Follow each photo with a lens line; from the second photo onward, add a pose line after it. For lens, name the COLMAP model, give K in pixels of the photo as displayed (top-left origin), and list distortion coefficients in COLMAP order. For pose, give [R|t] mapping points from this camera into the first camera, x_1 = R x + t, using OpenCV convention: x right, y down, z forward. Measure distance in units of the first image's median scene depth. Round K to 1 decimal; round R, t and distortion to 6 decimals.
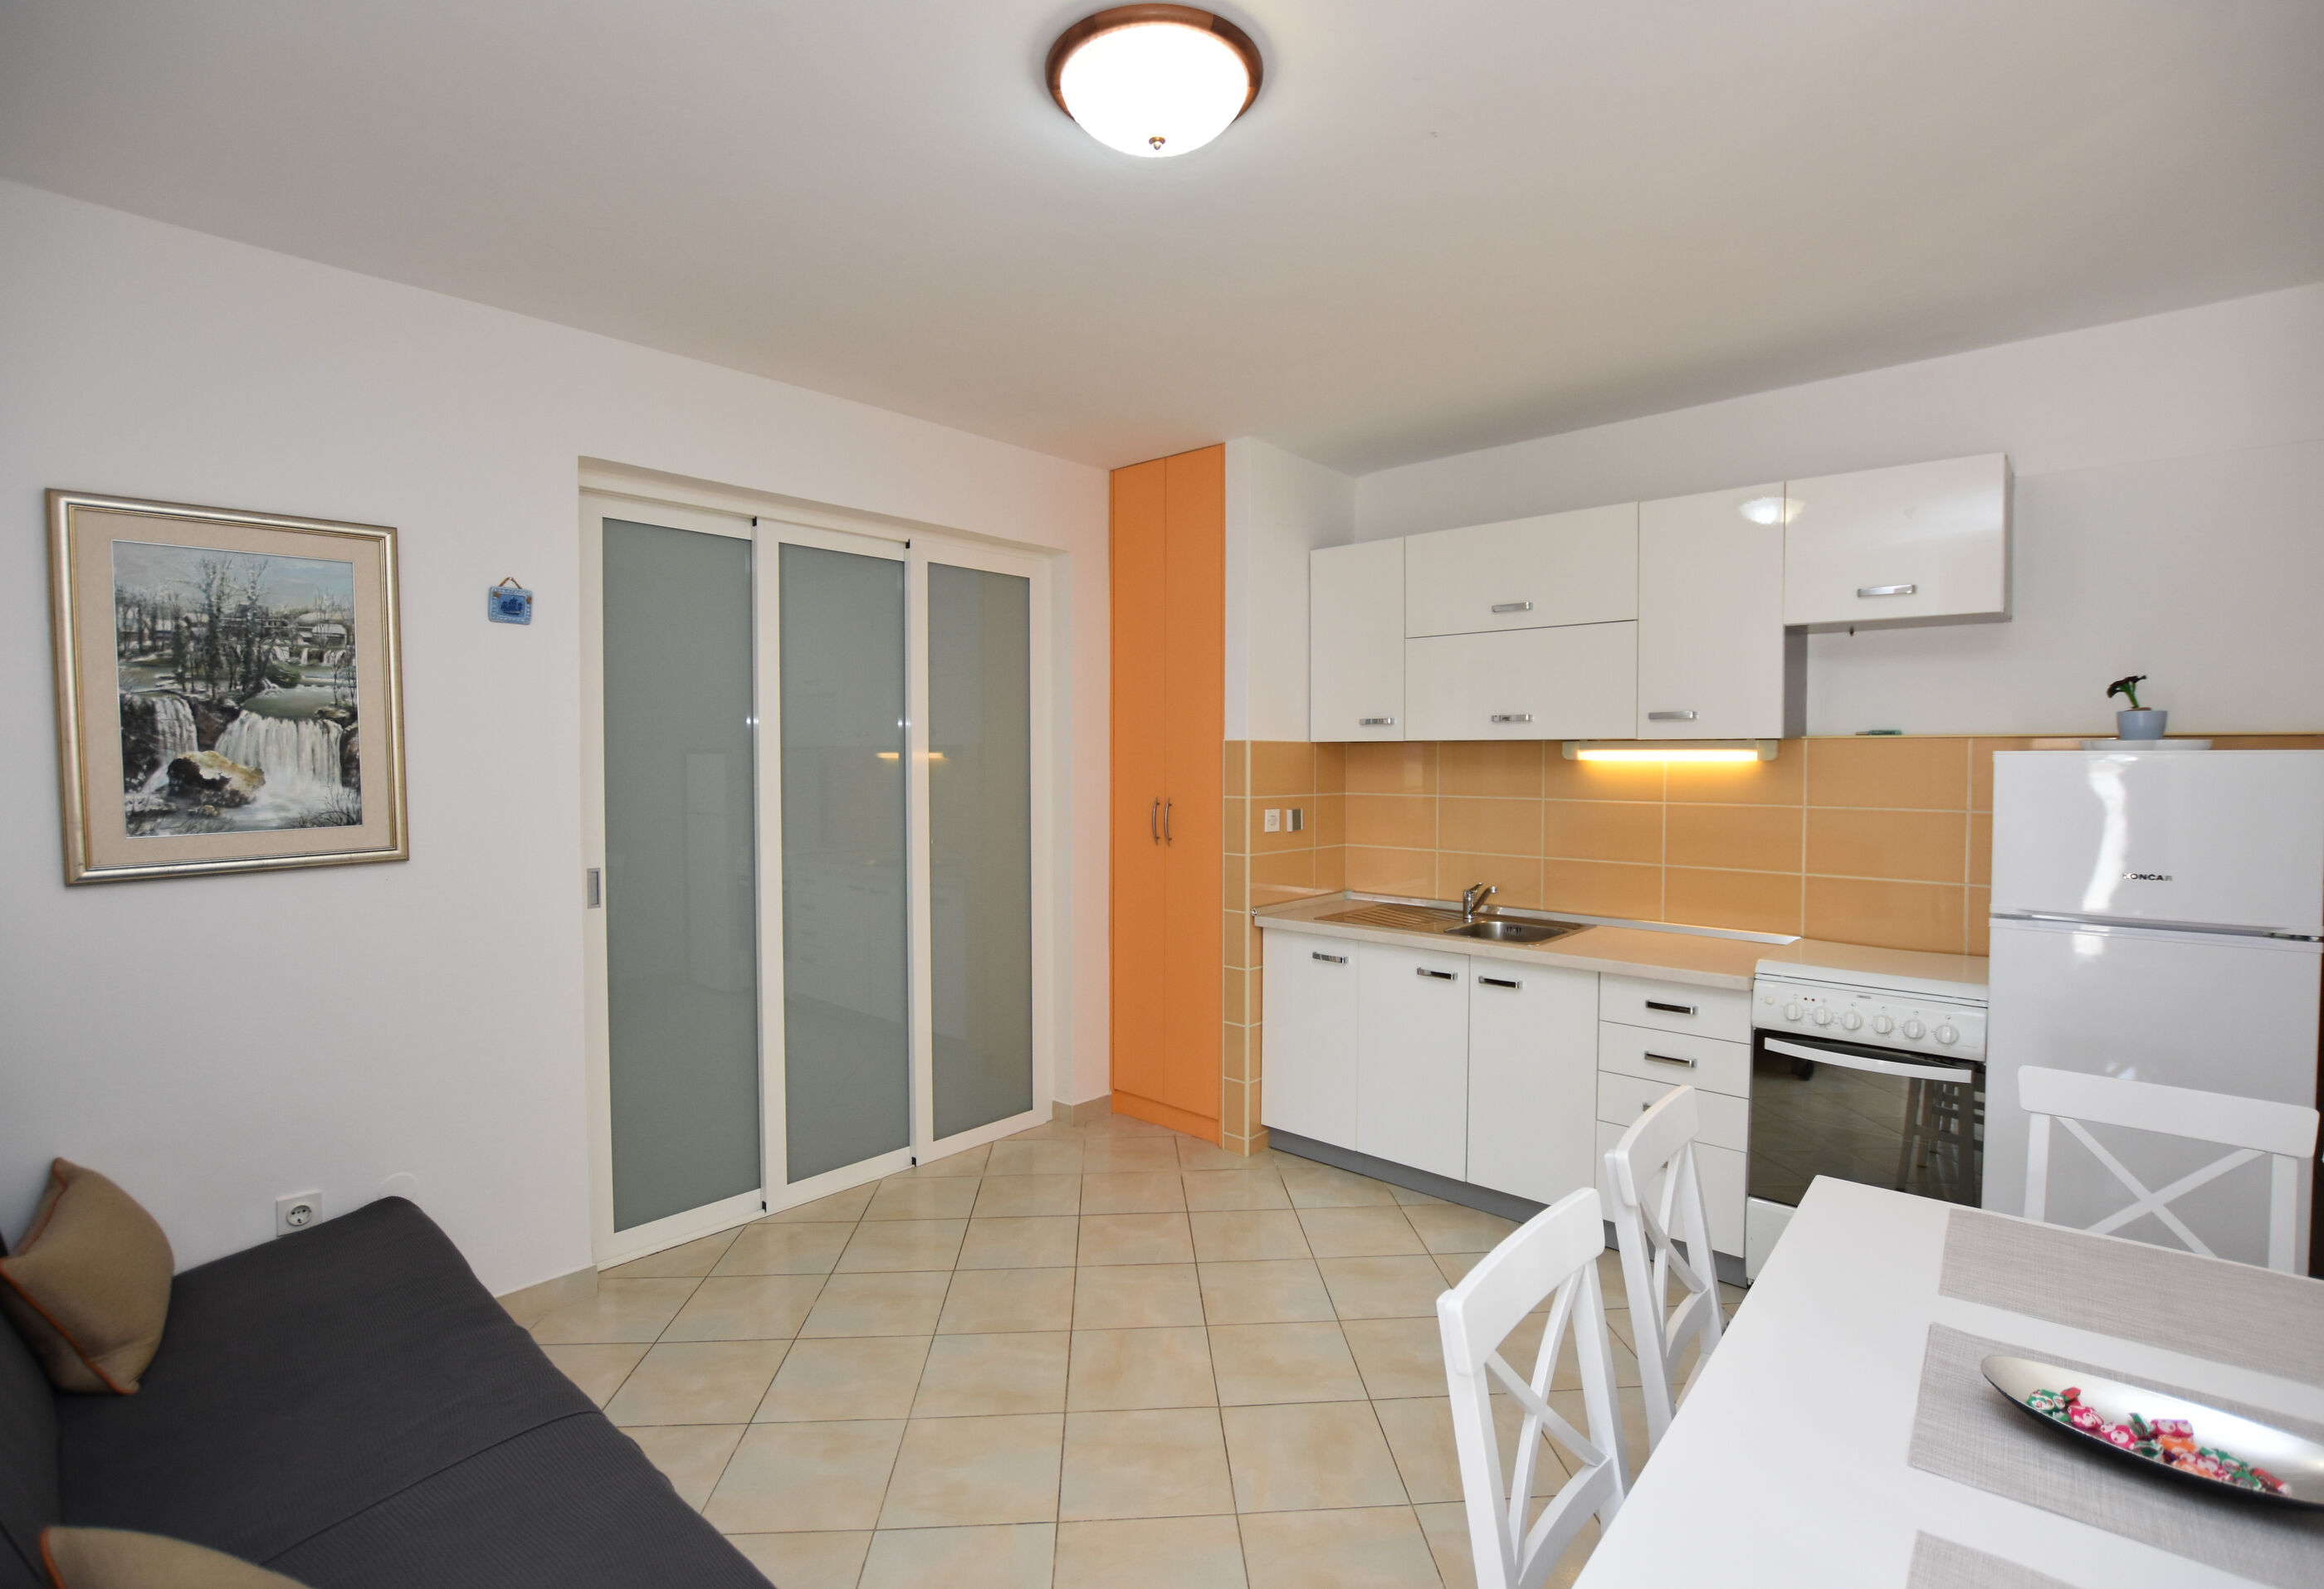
lens RADIAL K [[1072.7, 0, 1193.6], [0, 1072.7, 790.8], [0, 0, 1]] dist [-0.028189, 0.001803]
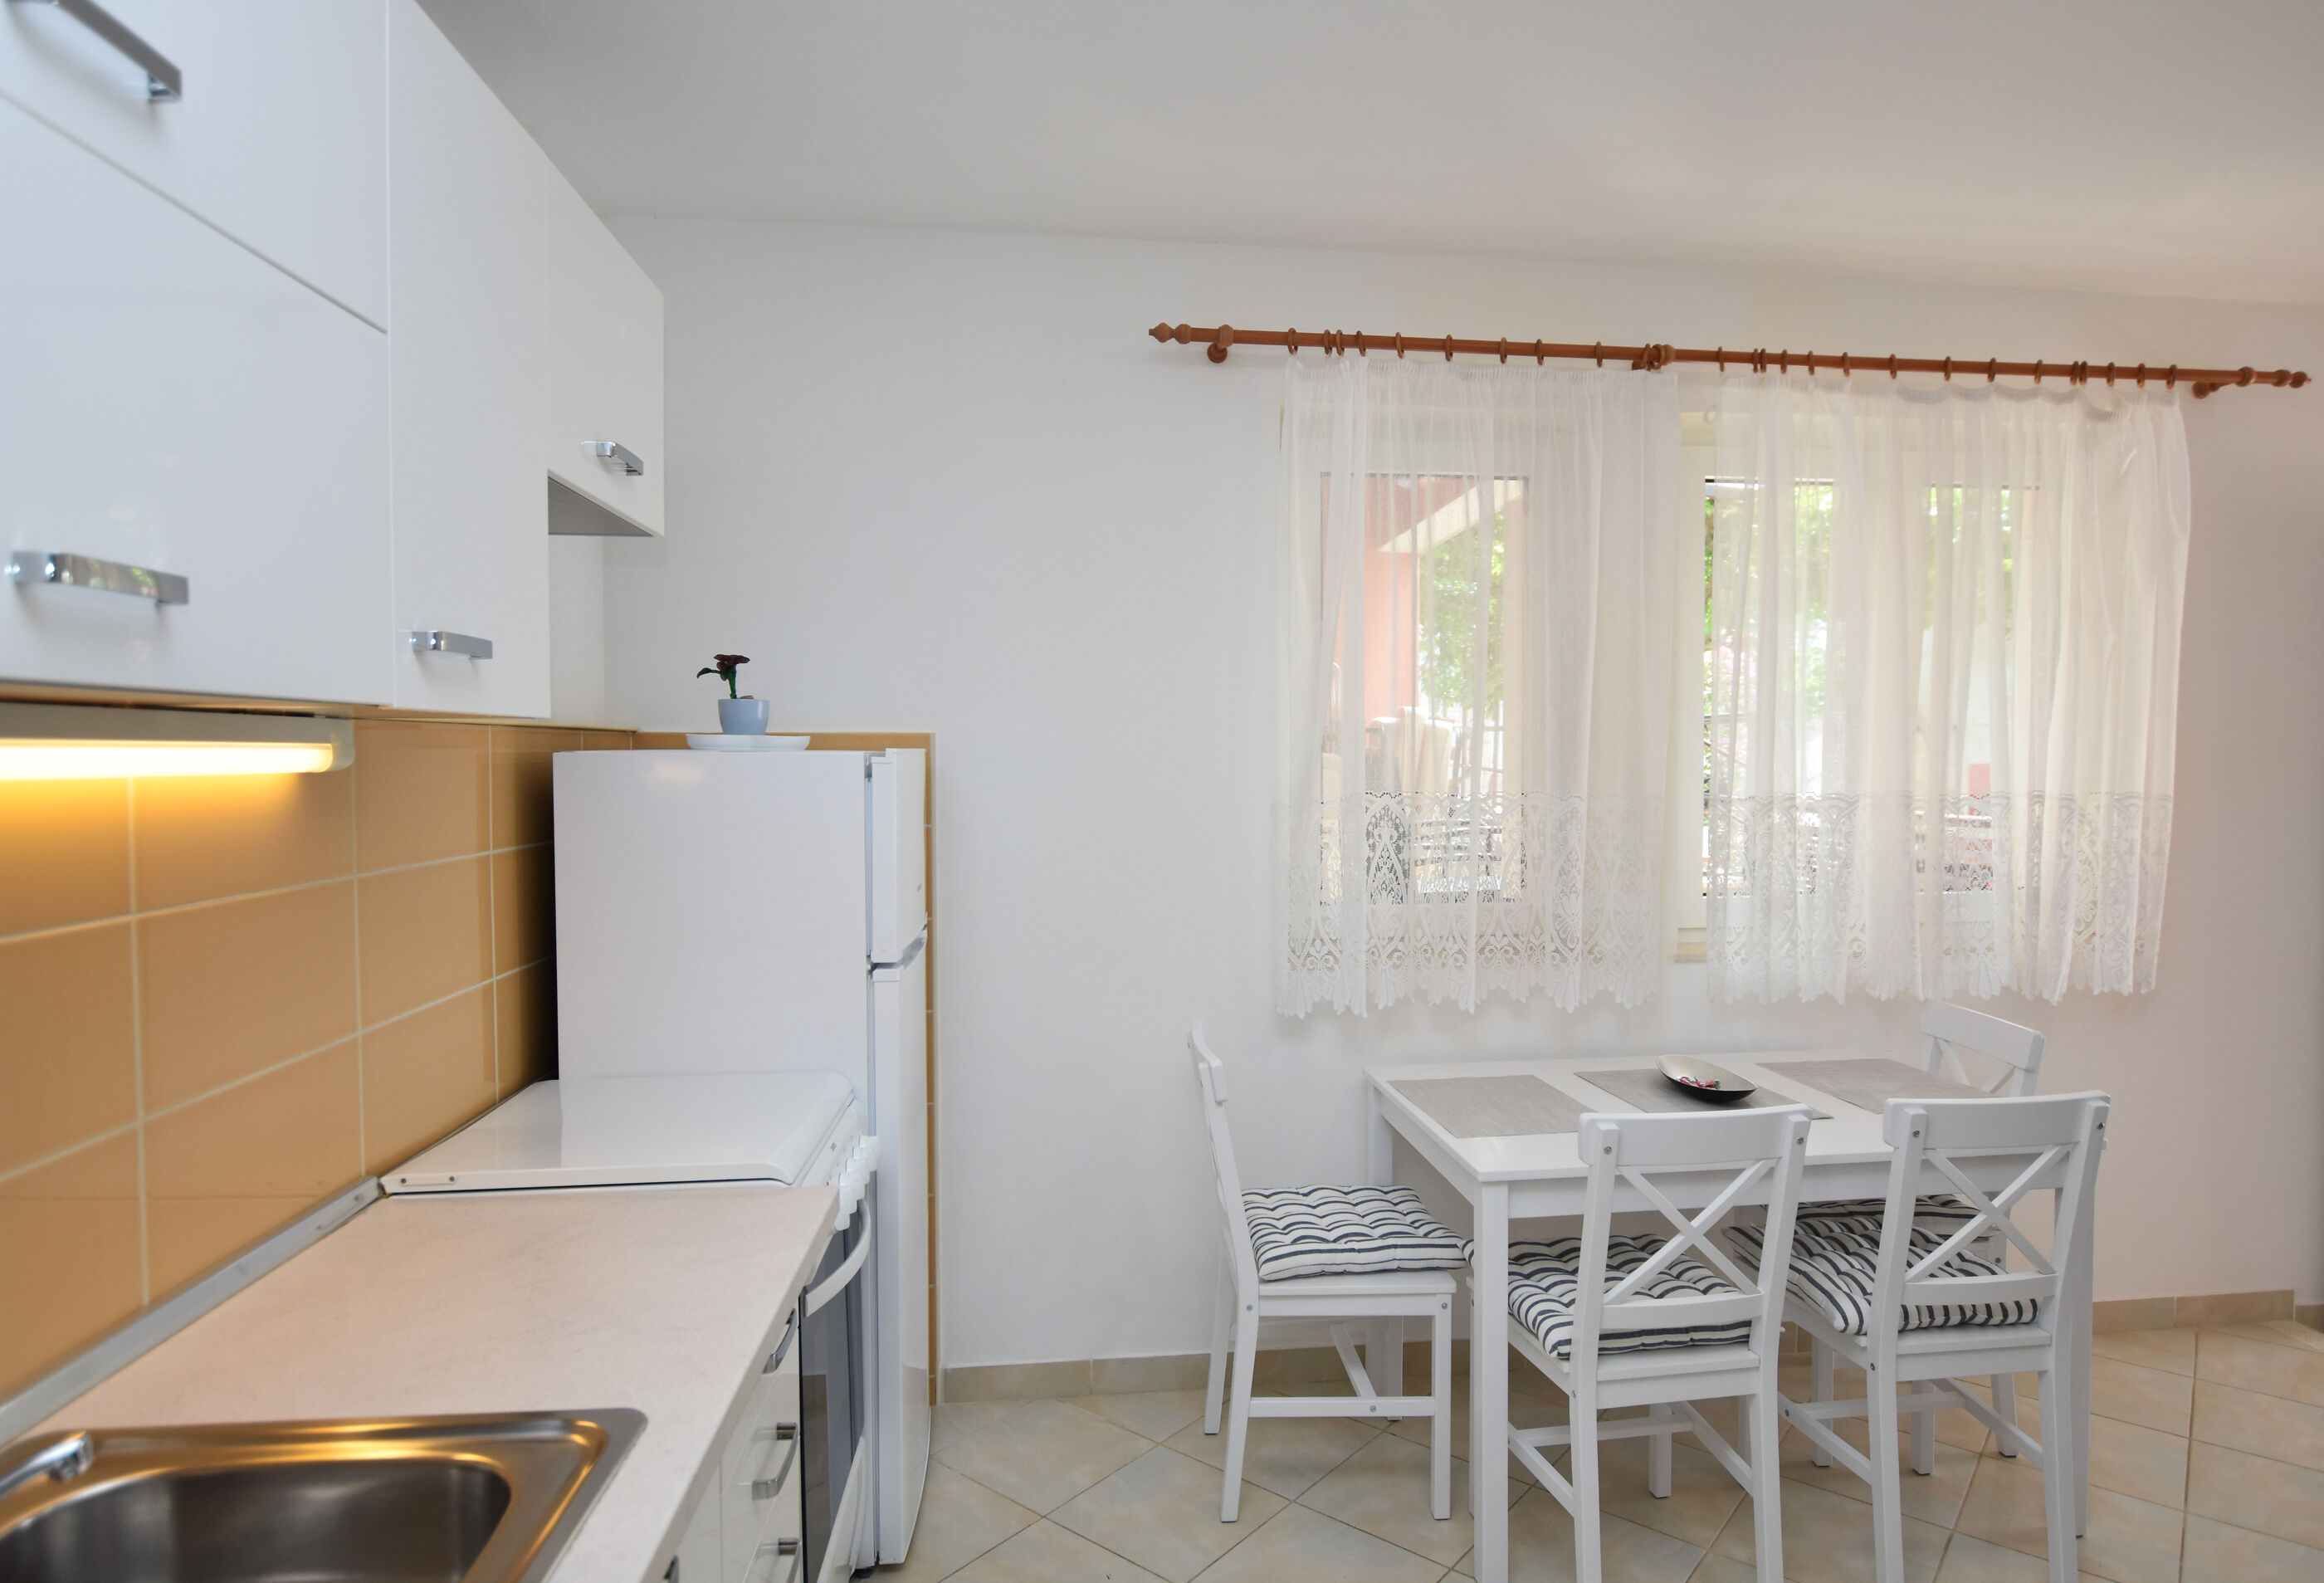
lens RADIAL K [[1310.6, 0, 1192.7], [0, 1310.6, 792.2], [0, 0, 1]] dist [-0.013745, 0.000109]
pose [[-0.728870, -0.021167, 0.684325, -0.033913], [0.023269, 0.998179, 0.055659, -0.042412], [-0.684257, 0.056492, -0.727050, 1.202726]]
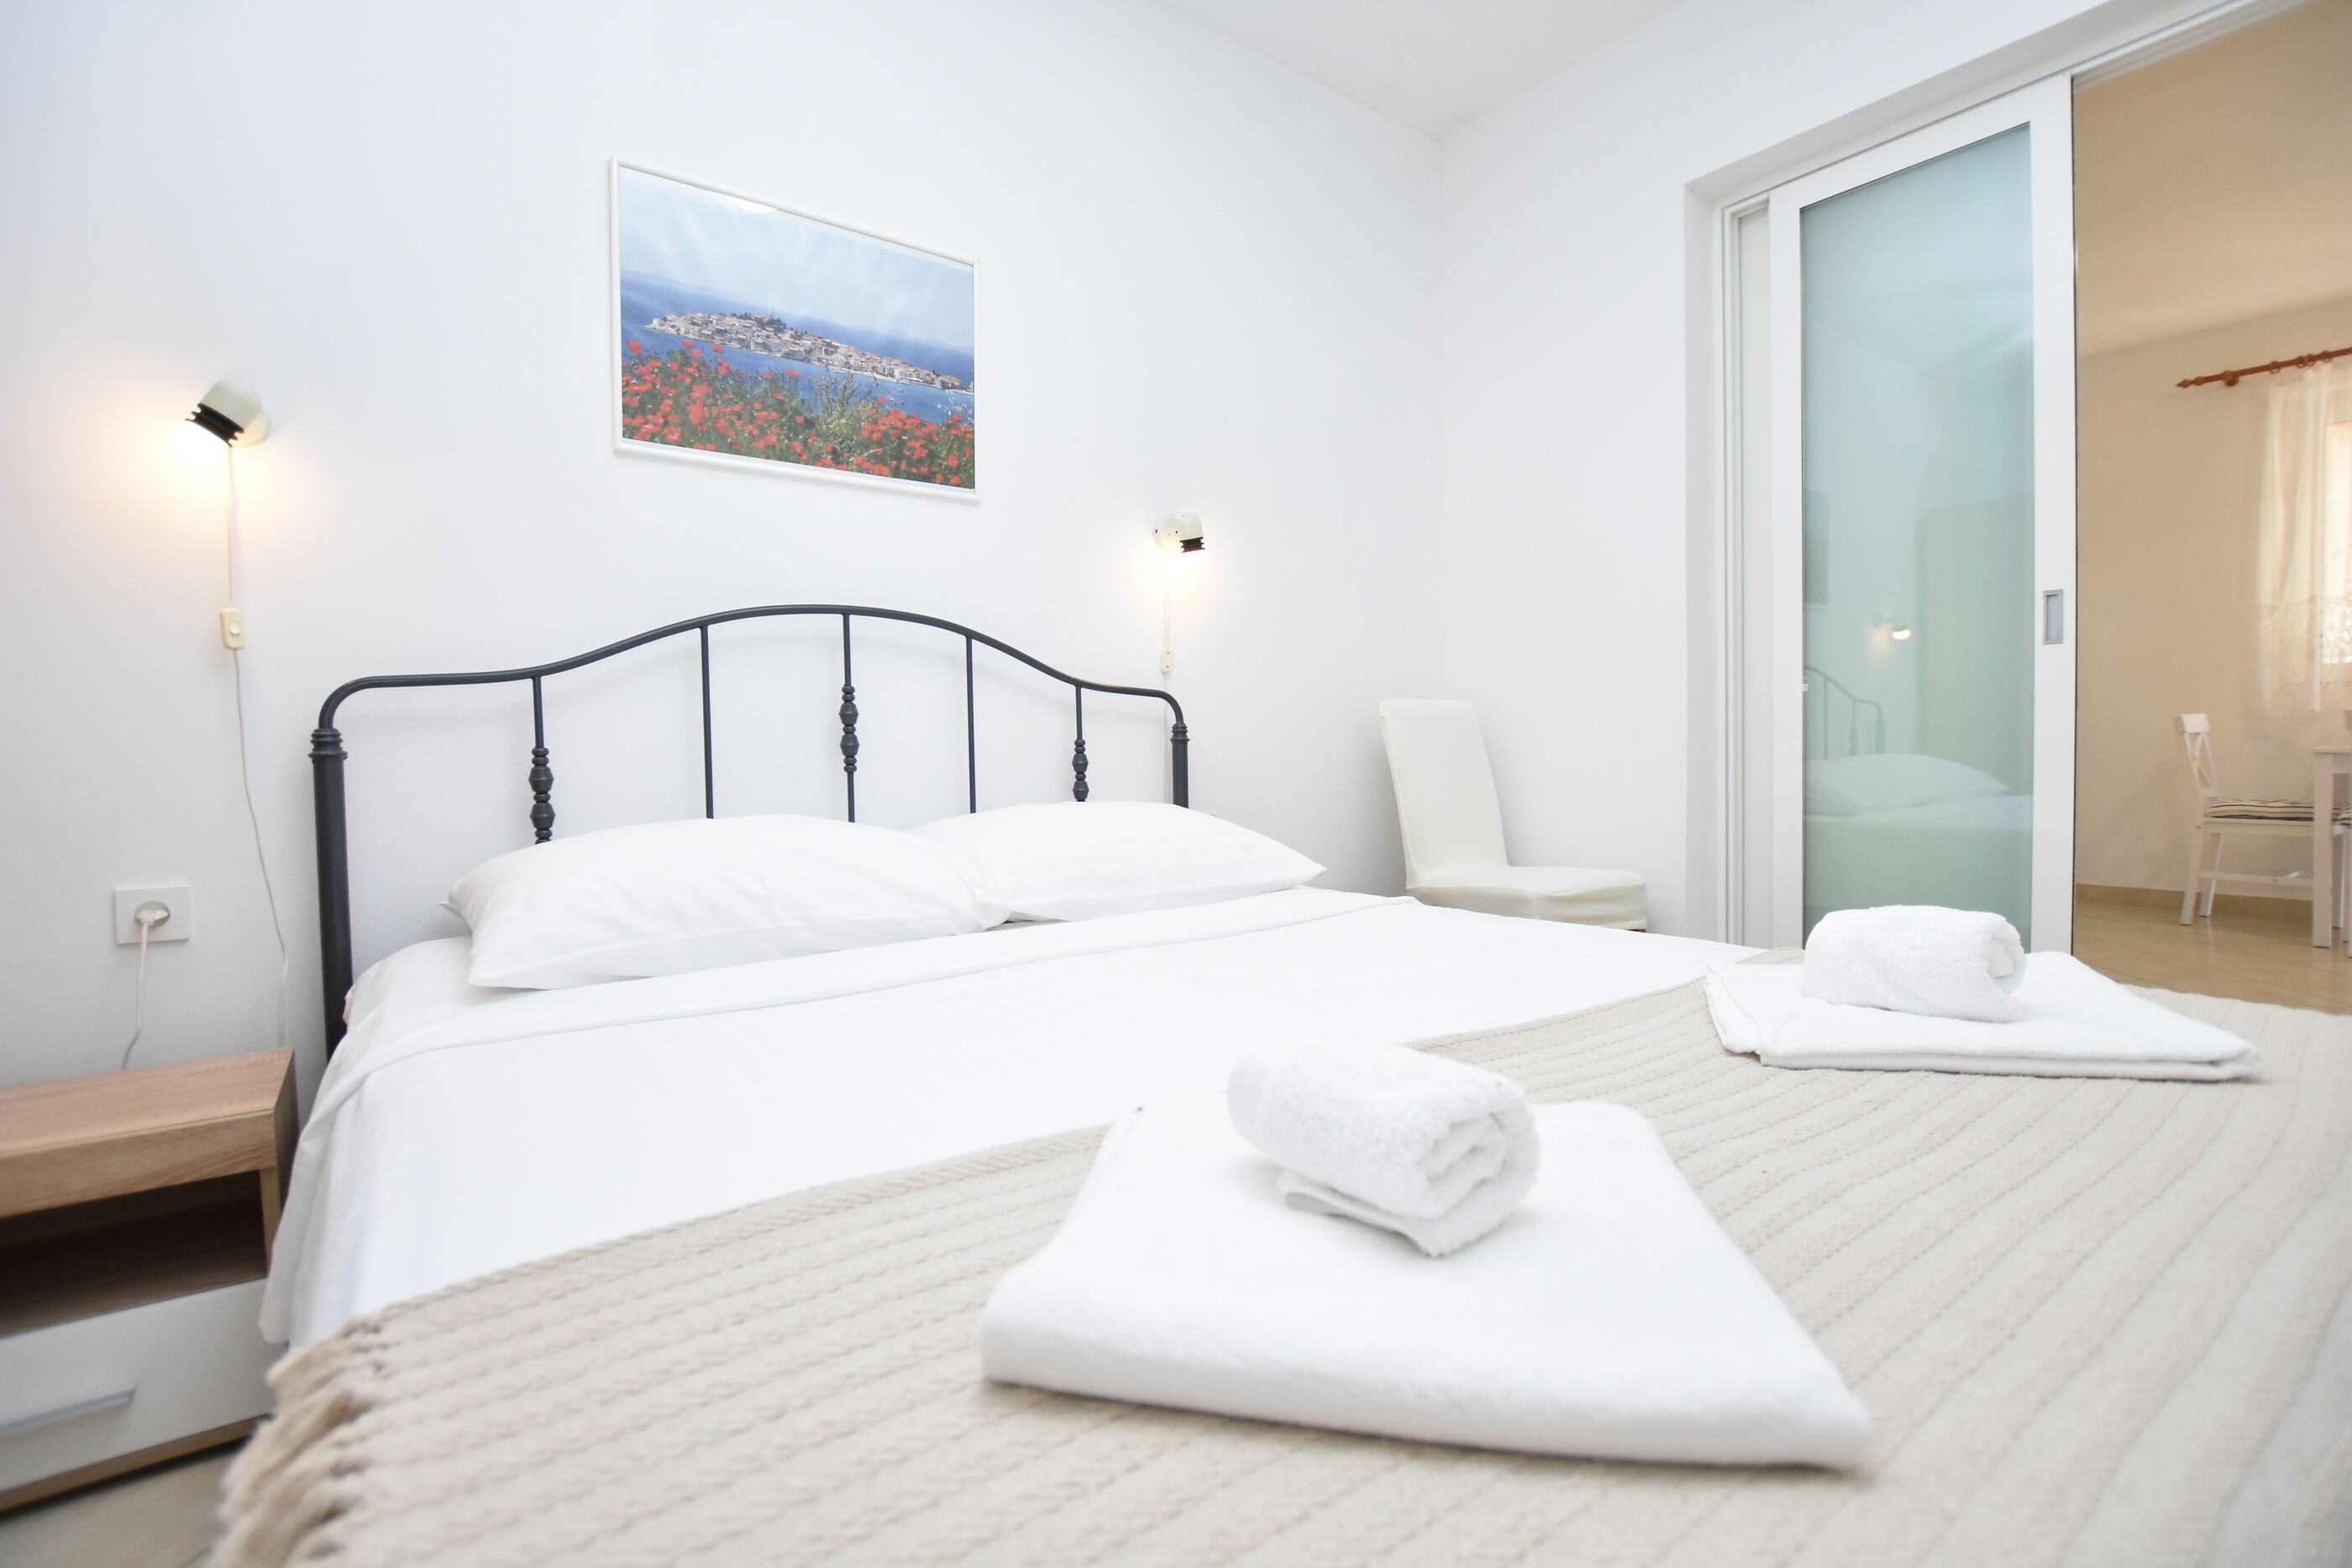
lens RADIAL K [[1076.0, 0, 1185.7], [0, 1076.0, 776.6], [0, 0, 1]] dist [-0.034669, 0.010434]
pose [[0.217304, -0.036882, 0.975407, -1.200087], [0.050815, 0.998358, 0.026429, 0.141495], [-0.974780, 0.043822, 0.218821, 1.636170]]
